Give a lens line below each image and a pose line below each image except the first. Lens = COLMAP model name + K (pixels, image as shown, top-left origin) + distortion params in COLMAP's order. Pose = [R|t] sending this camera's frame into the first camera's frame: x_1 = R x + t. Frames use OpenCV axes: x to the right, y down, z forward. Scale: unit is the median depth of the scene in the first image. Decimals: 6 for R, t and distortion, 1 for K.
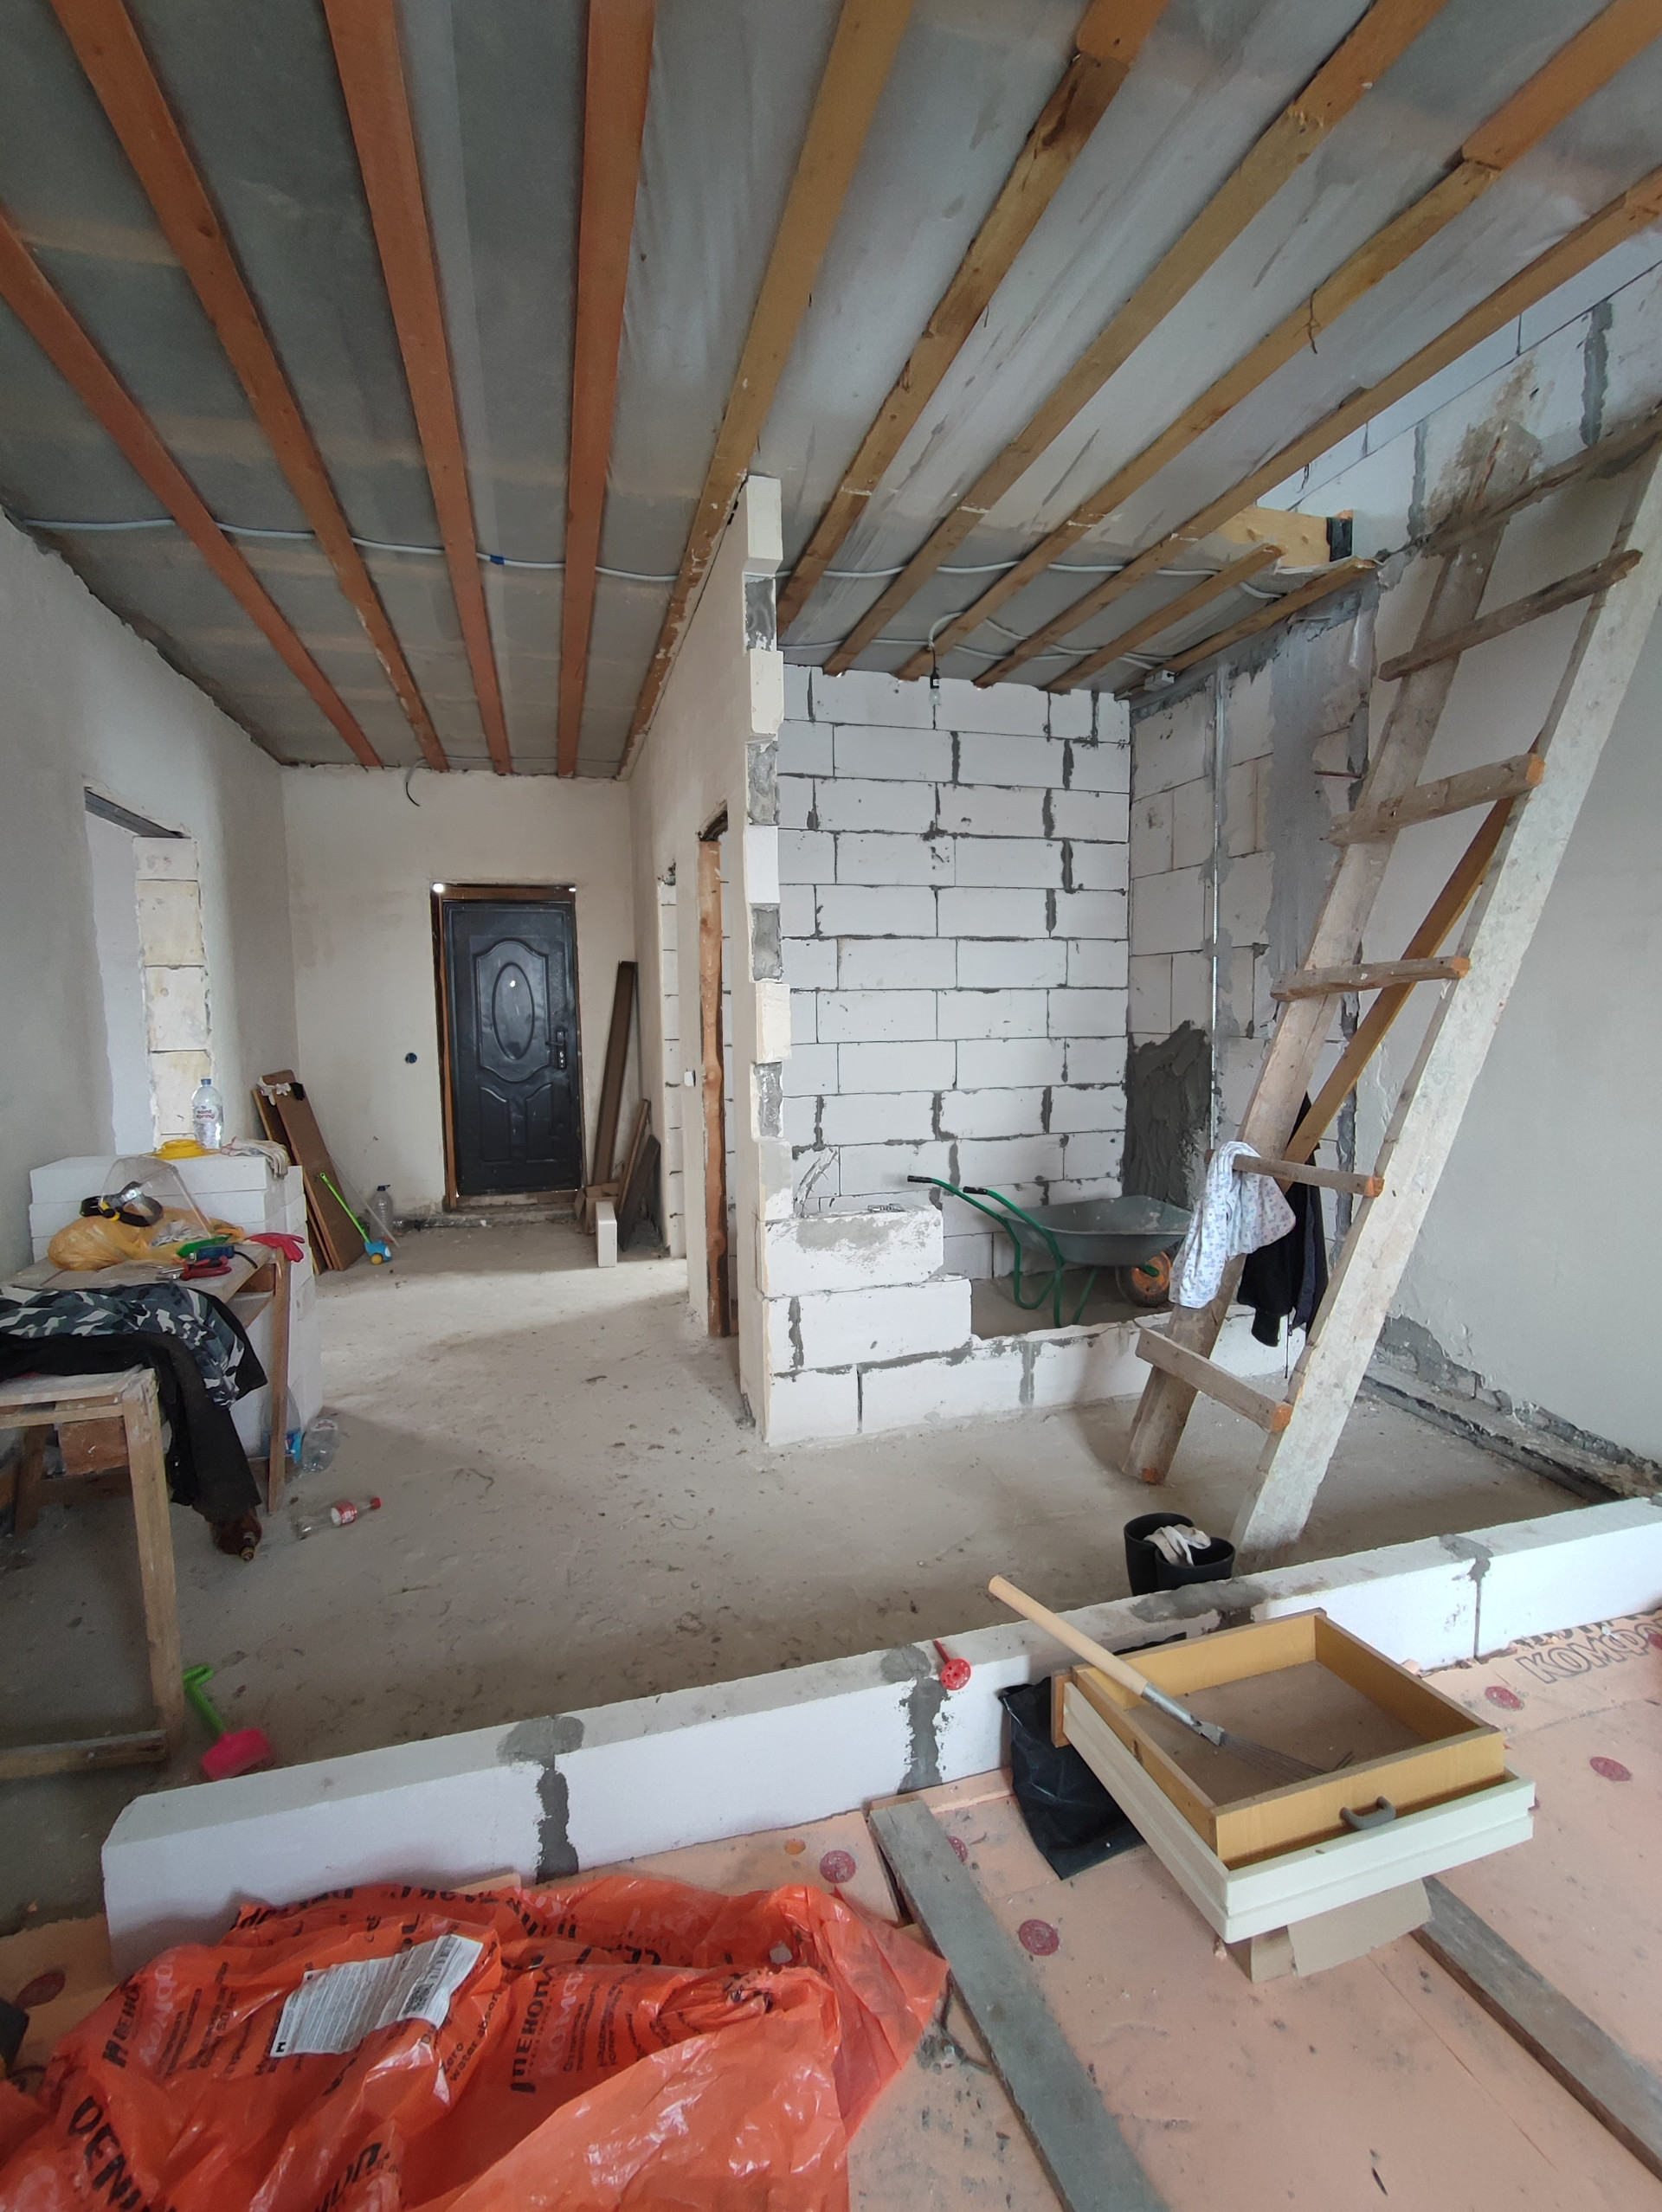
lens RADIAL K [[994.1, 0, 827.1], [0, 994.1, 1101.2], [0, 0, 1]] dist [-0.018611, 0.008164]
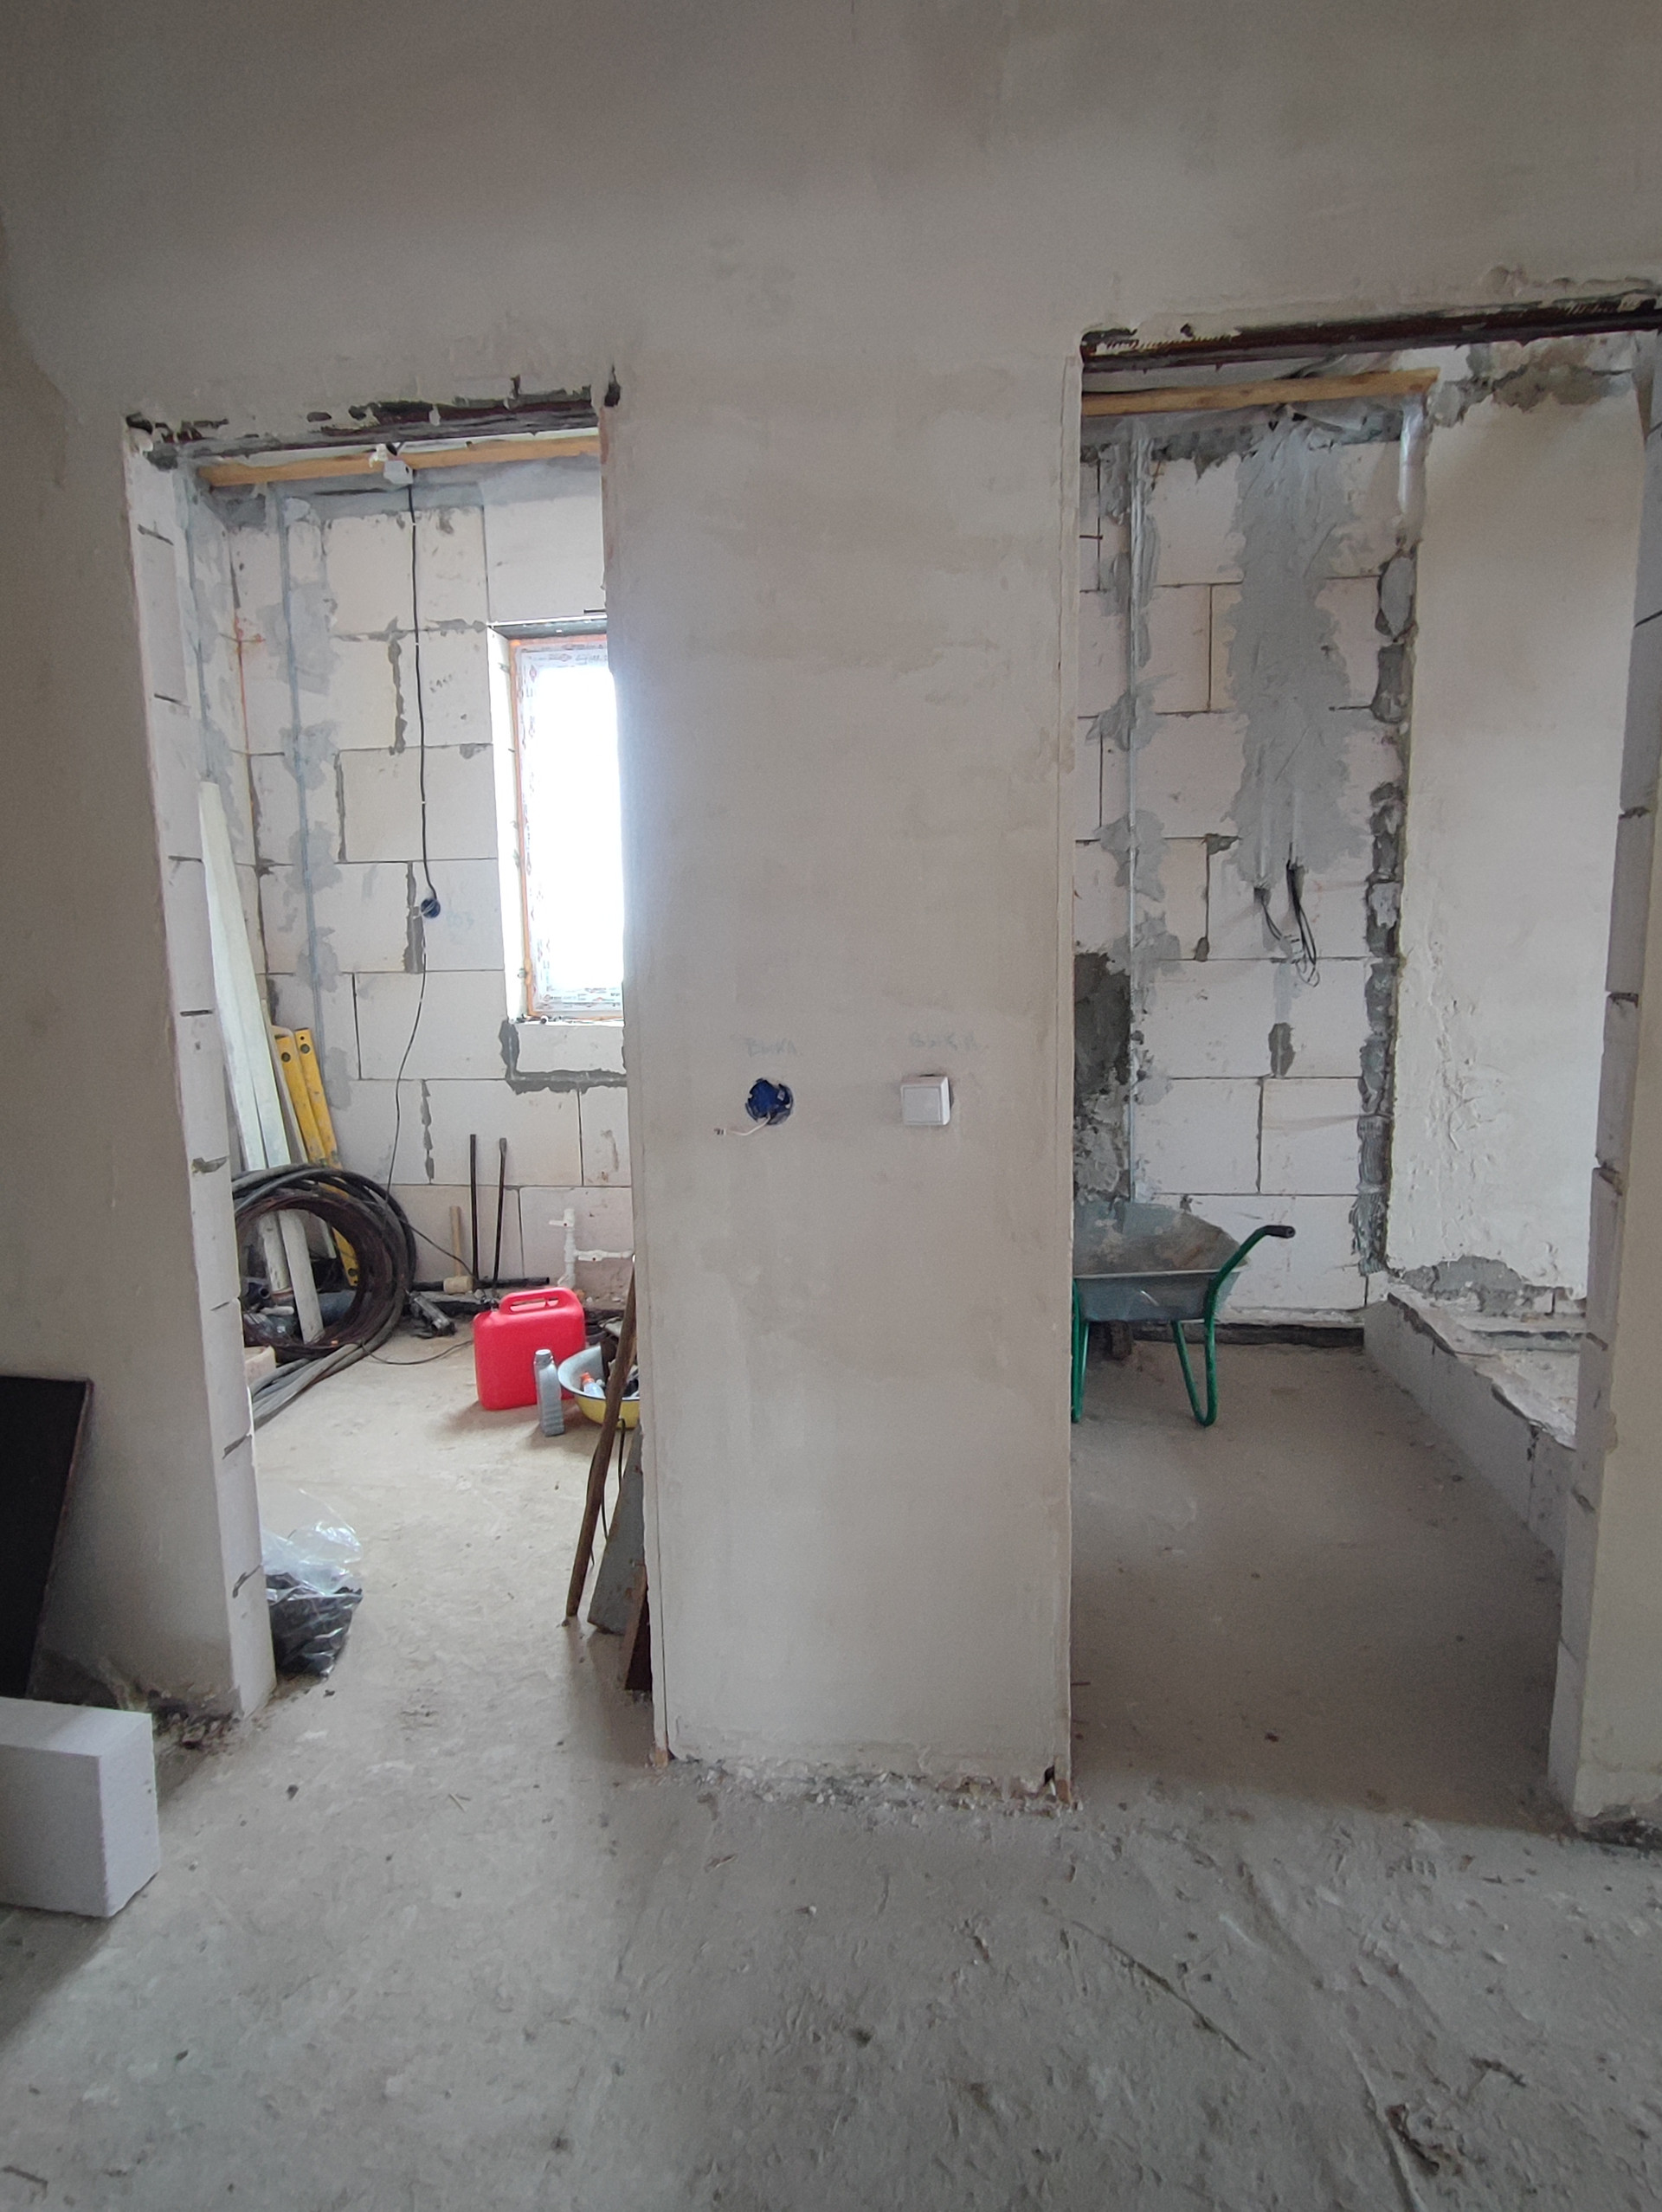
lens RADIAL K [[1177.4, 0, 847.5], [0, 1177.4, 1102.3], [0, 0, 1]] dist [-0.019290, 0.012562]
pose [[0.403377, -0.115868, 0.907668, -0.478847], [0.101274, 0.991509, 0.081564, -0.053637], [-0.909412, 0.059023, 0.411687, 0.828337]]
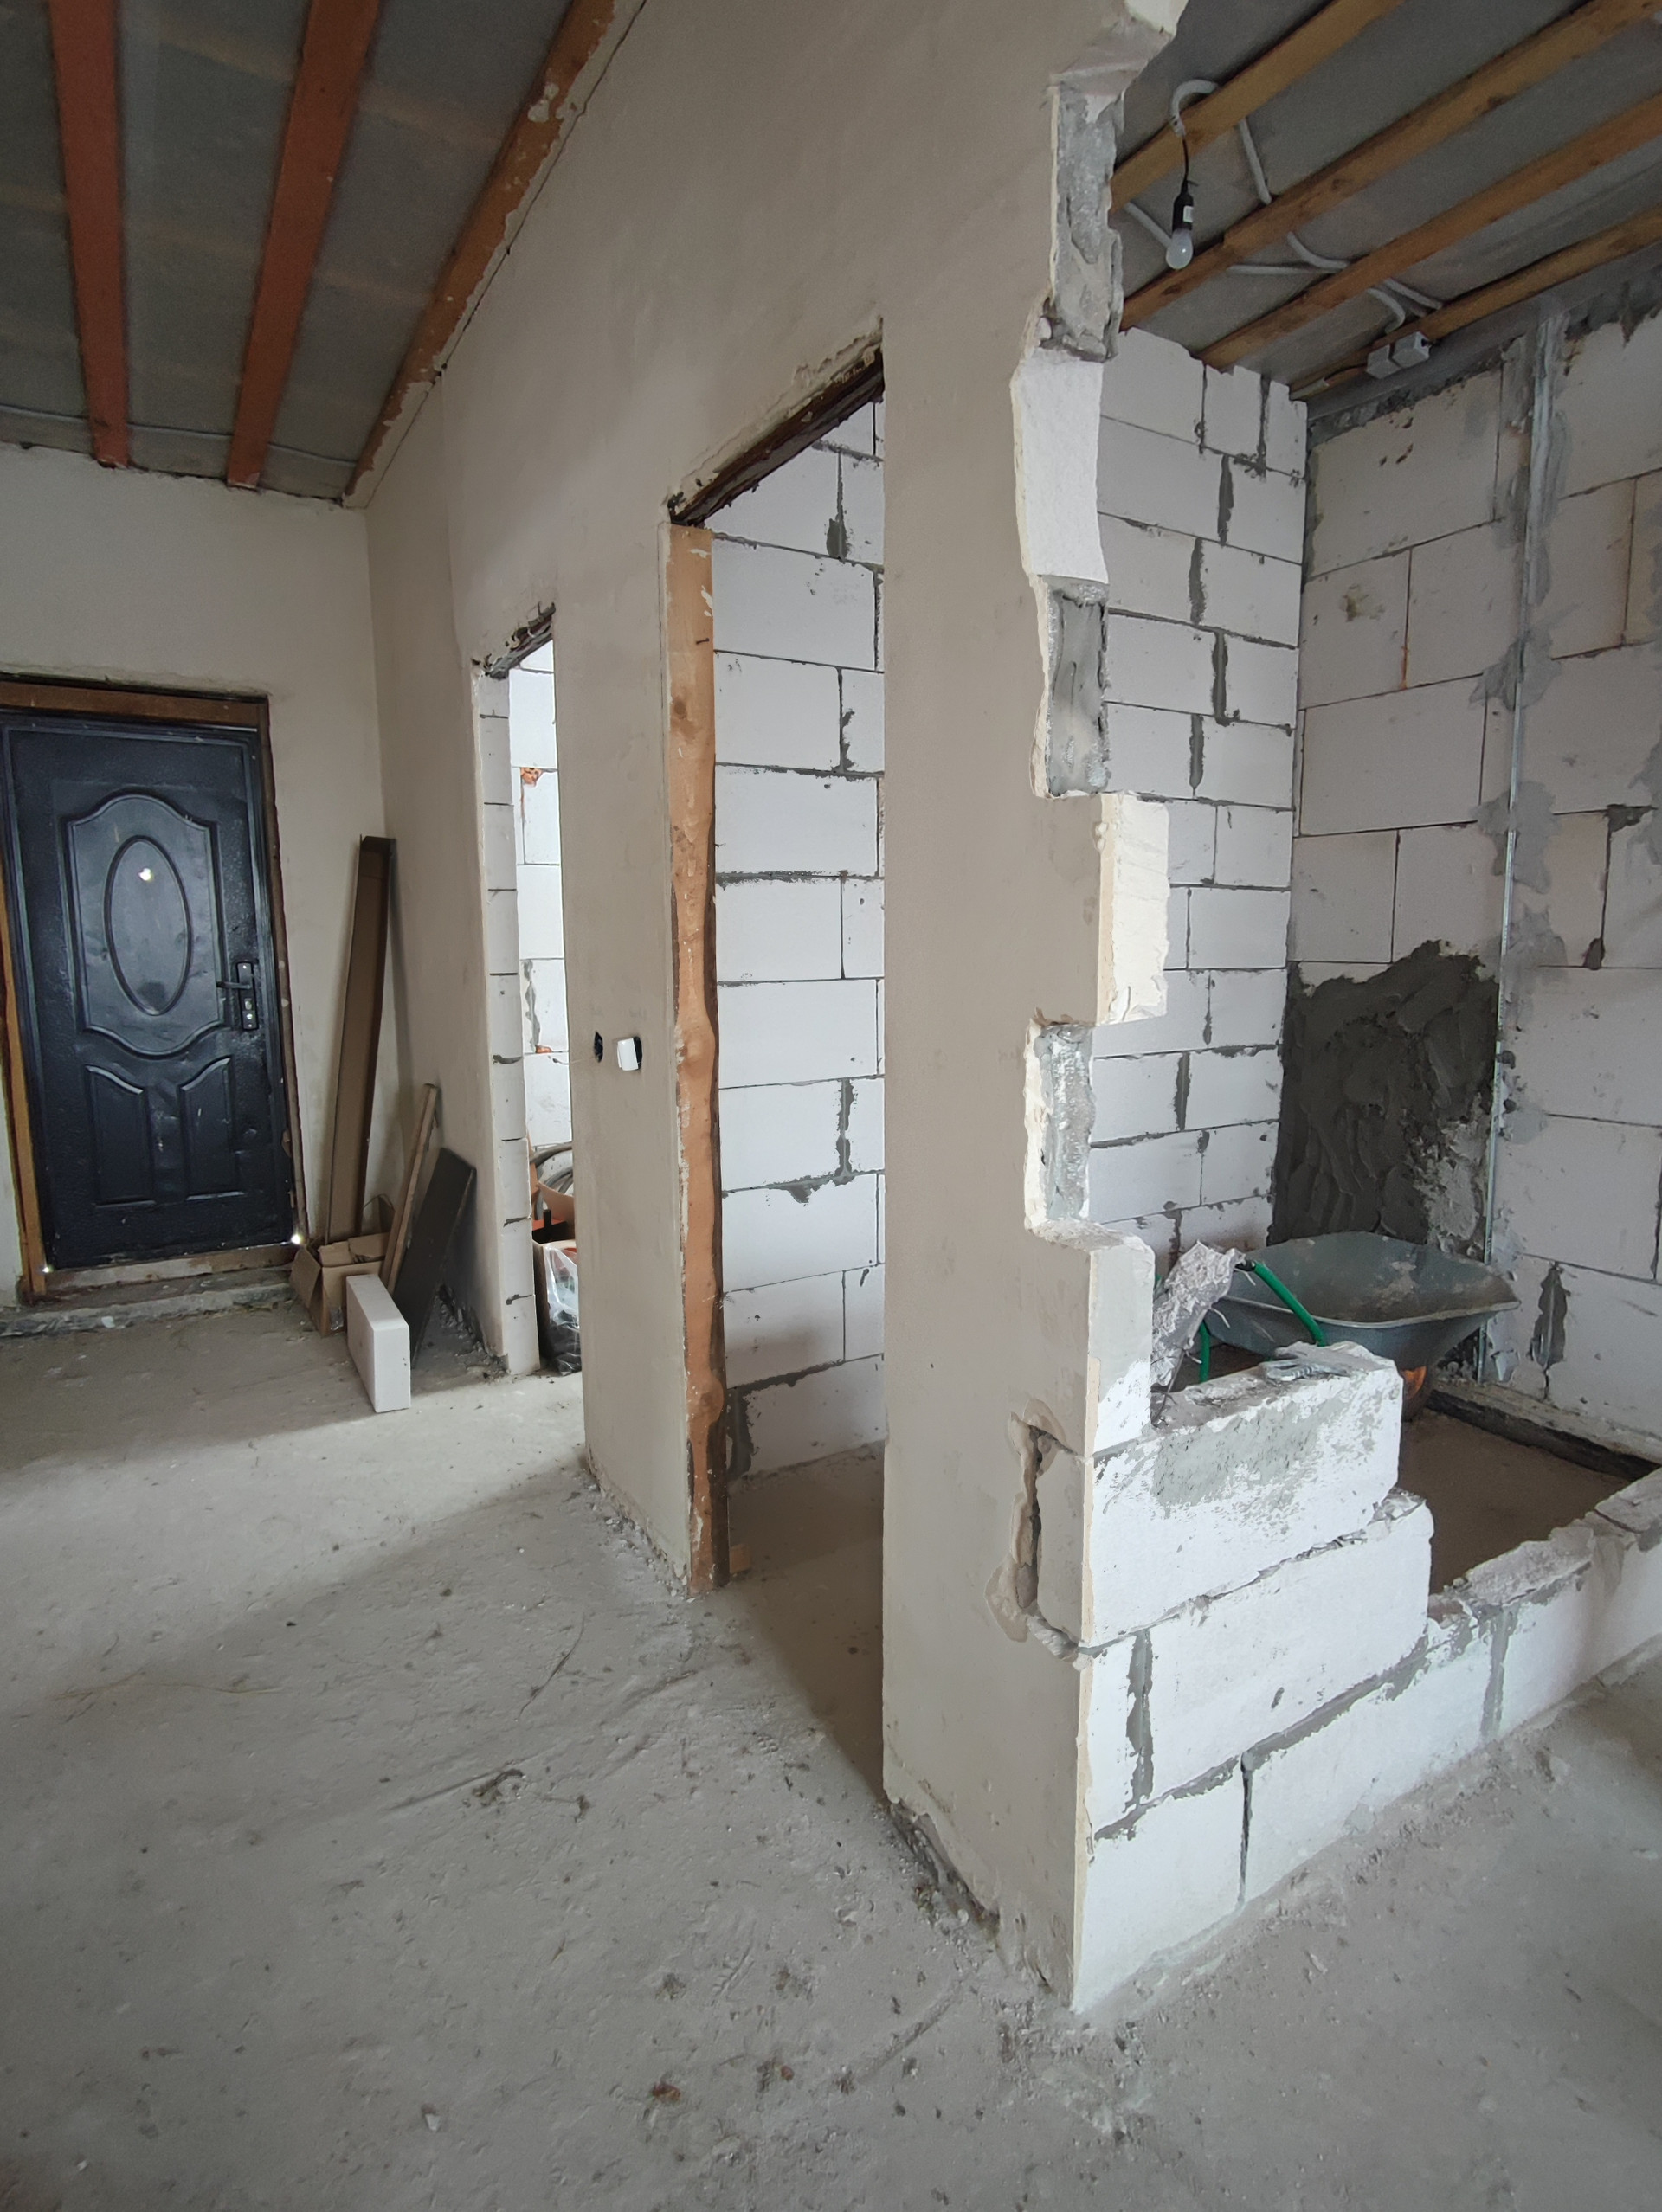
lens RADIAL K [[1177.4, 0, 847.3], [0, 1177.4, 1104.3], [0, 0, 1]] dist [-0.019290, 0.012562]
pose [[0.964350, -0.029446, 0.262986, -0.176774], [0.018730, 0.998892, 0.043164, -0.019929], [-0.263965, -0.036700, 0.963834, 0.414401]]
